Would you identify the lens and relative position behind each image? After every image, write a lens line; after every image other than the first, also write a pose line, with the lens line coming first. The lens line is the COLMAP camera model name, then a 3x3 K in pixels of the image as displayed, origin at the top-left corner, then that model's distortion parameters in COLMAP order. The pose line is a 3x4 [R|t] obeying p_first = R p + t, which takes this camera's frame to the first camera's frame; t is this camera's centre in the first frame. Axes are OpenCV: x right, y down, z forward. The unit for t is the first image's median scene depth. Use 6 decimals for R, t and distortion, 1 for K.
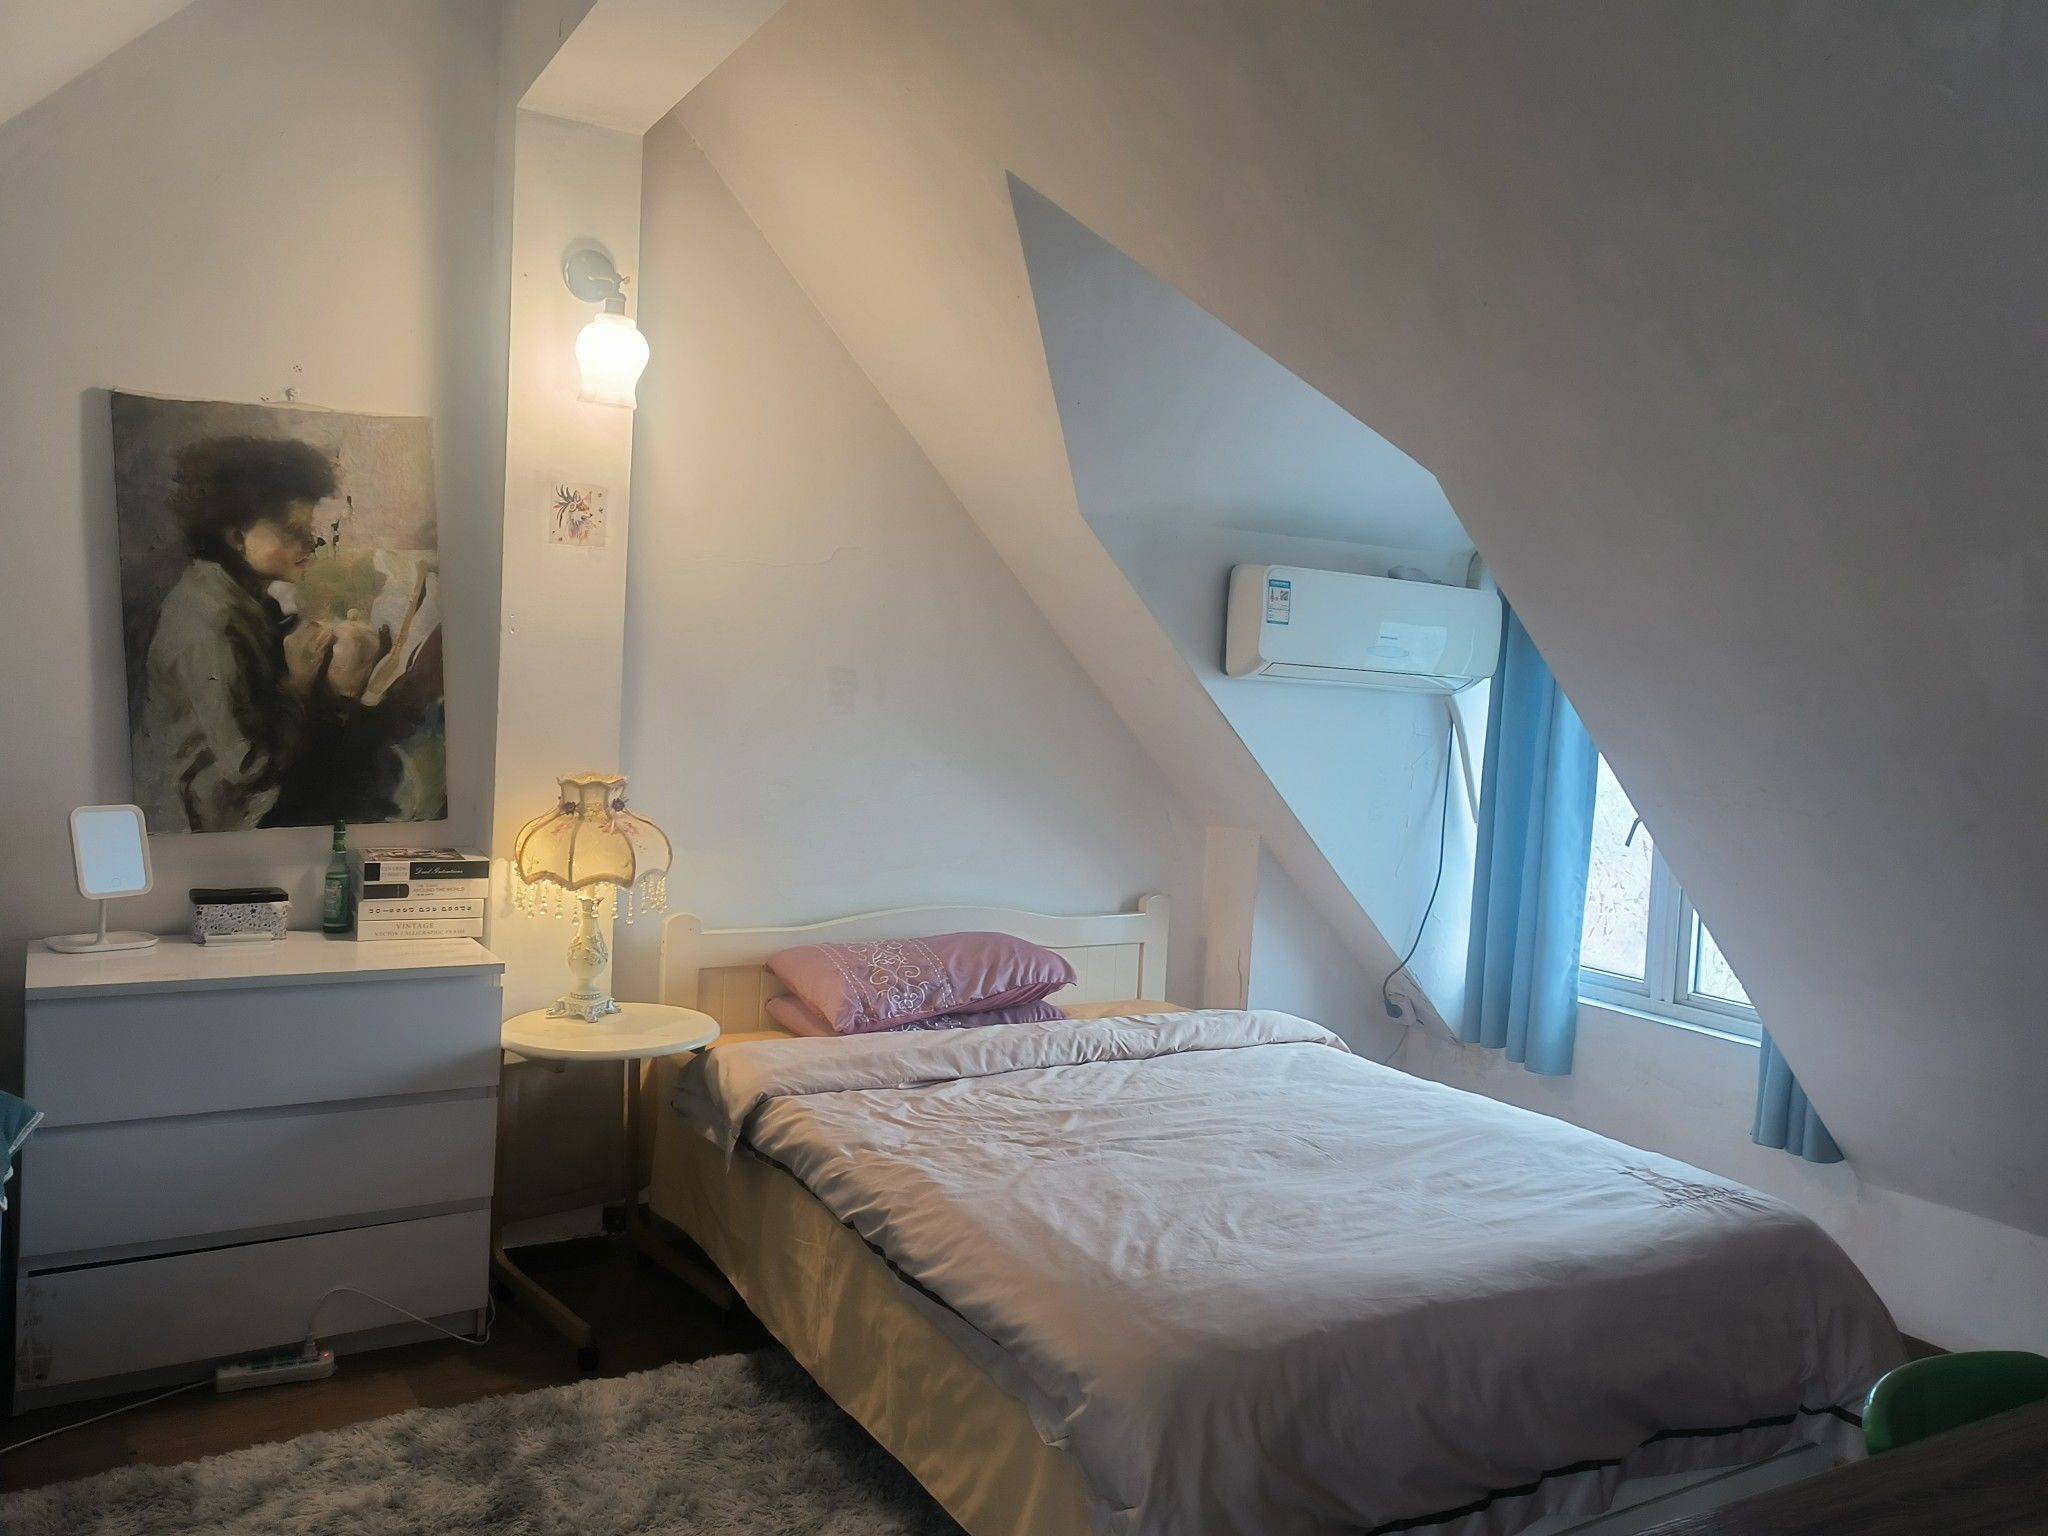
lens RADIAL K [[1530.4, 0, 1037.0], [0, 1530.4, 760.3], [0, 0, 1]] dist [0.038074, -0.030992]
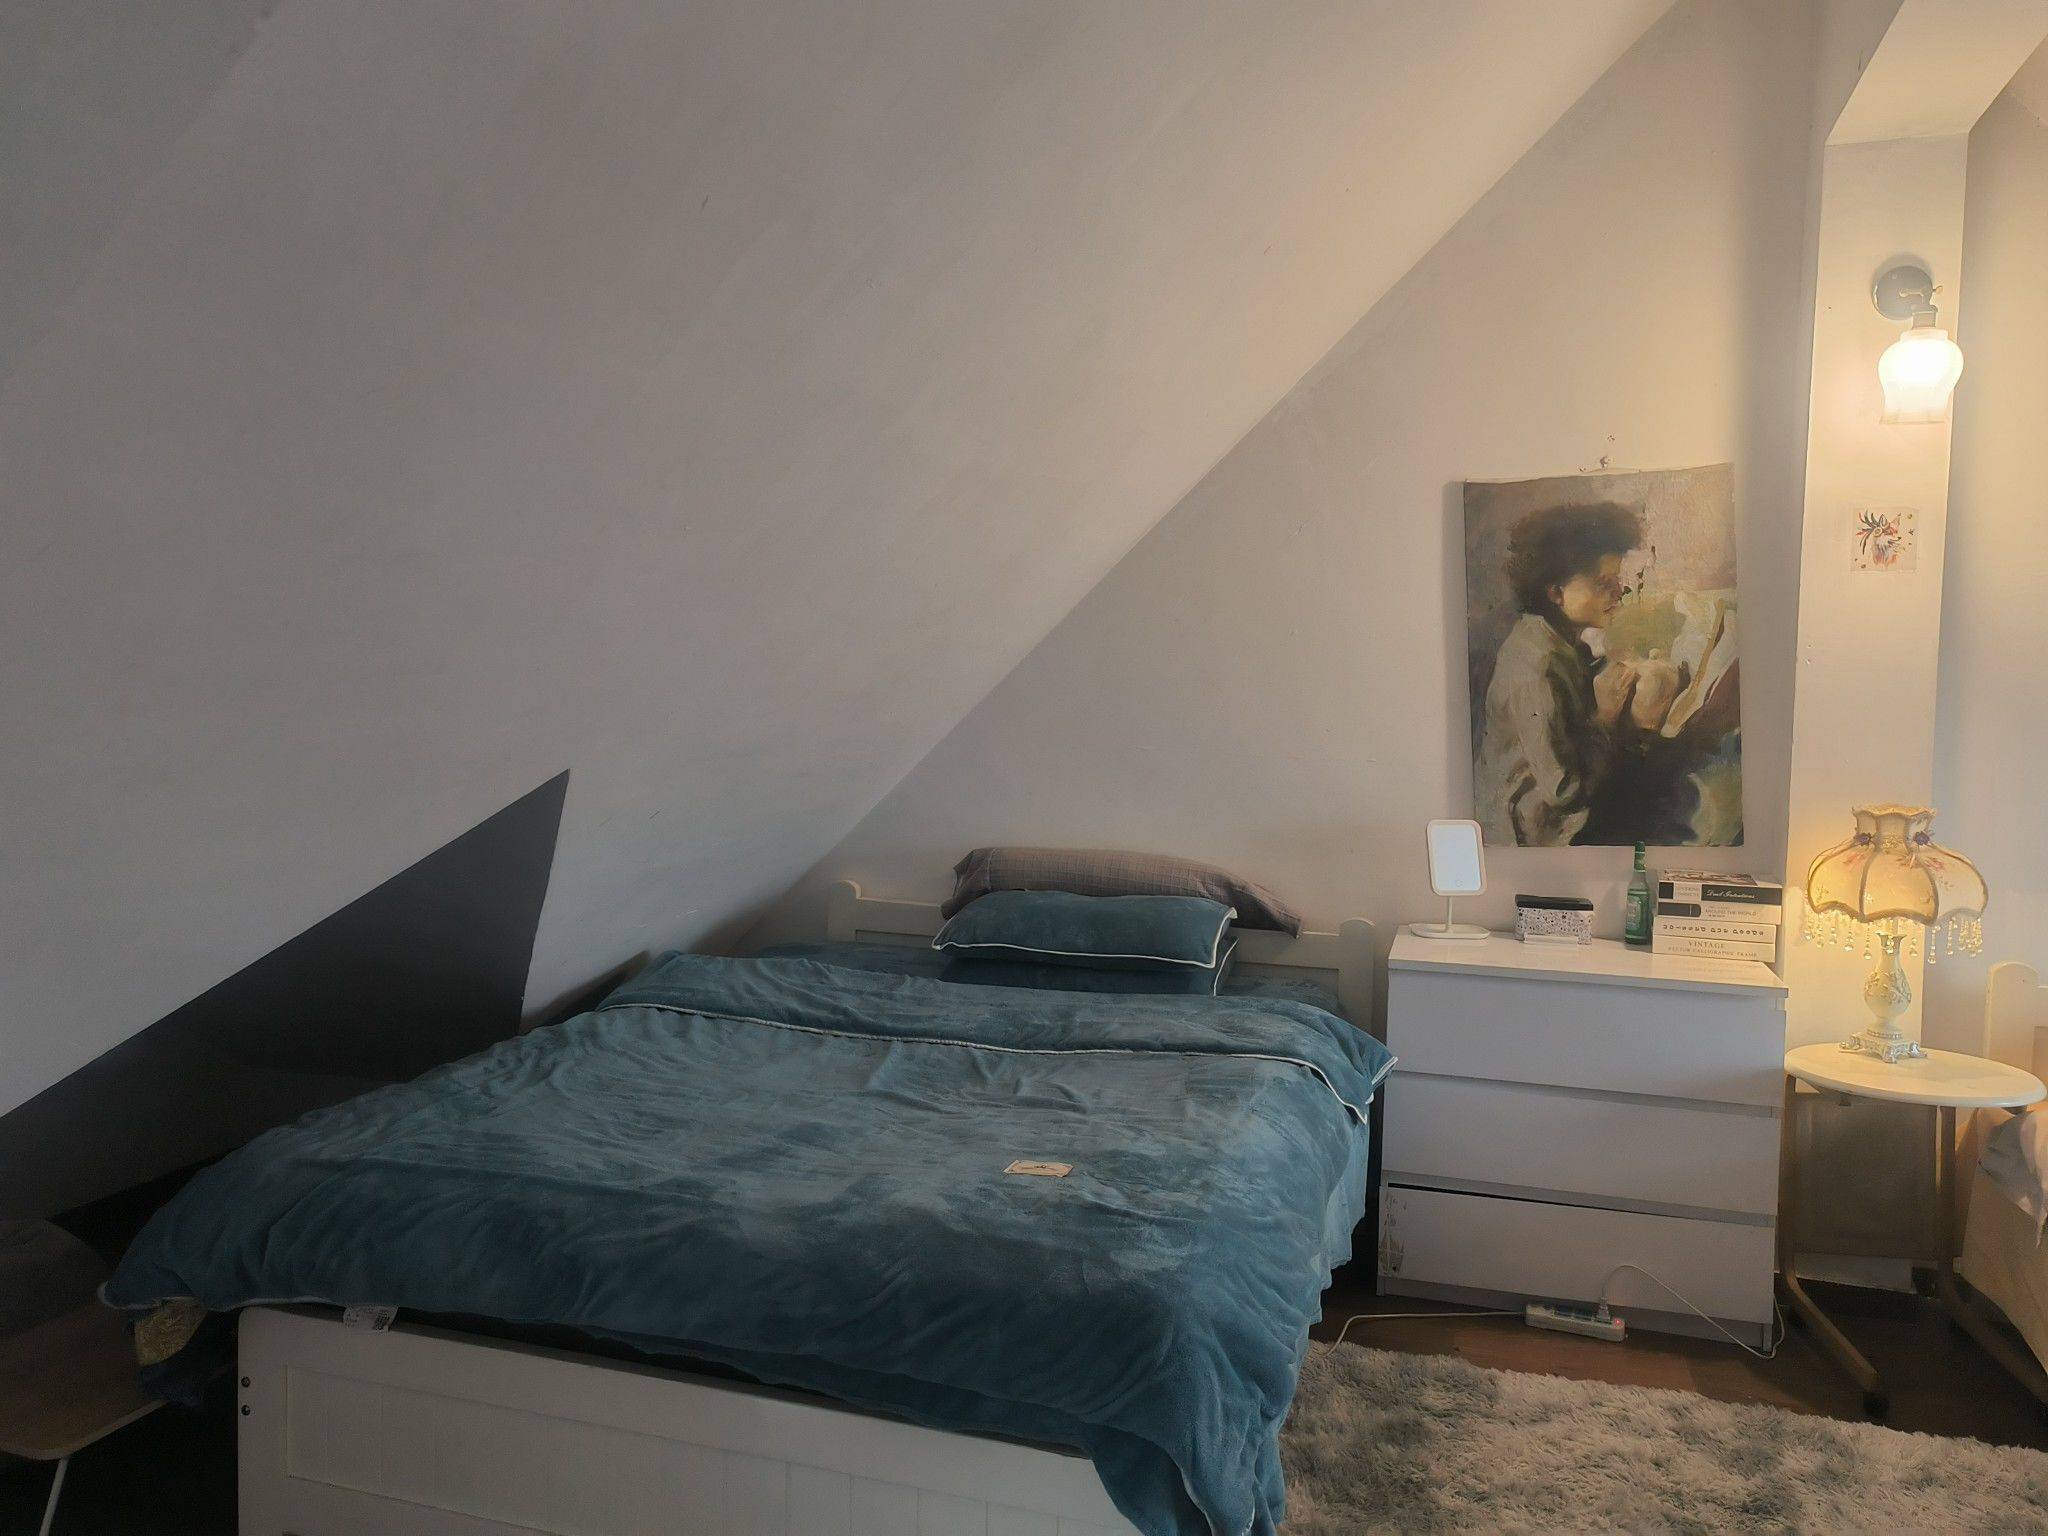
lens RADIAL K [[1530.4, 0, 1019.2], [0, 1530.4, 771.2], [0, 0, 1]] dist [0.038074, -0.030992]
pose [[0.655552, 0.007264, -0.755115, 0.087512], [-0.022576, 0.999695, -0.009983, 0.009931], [0.754812, 0.023592, 0.655517, -0.056368]]
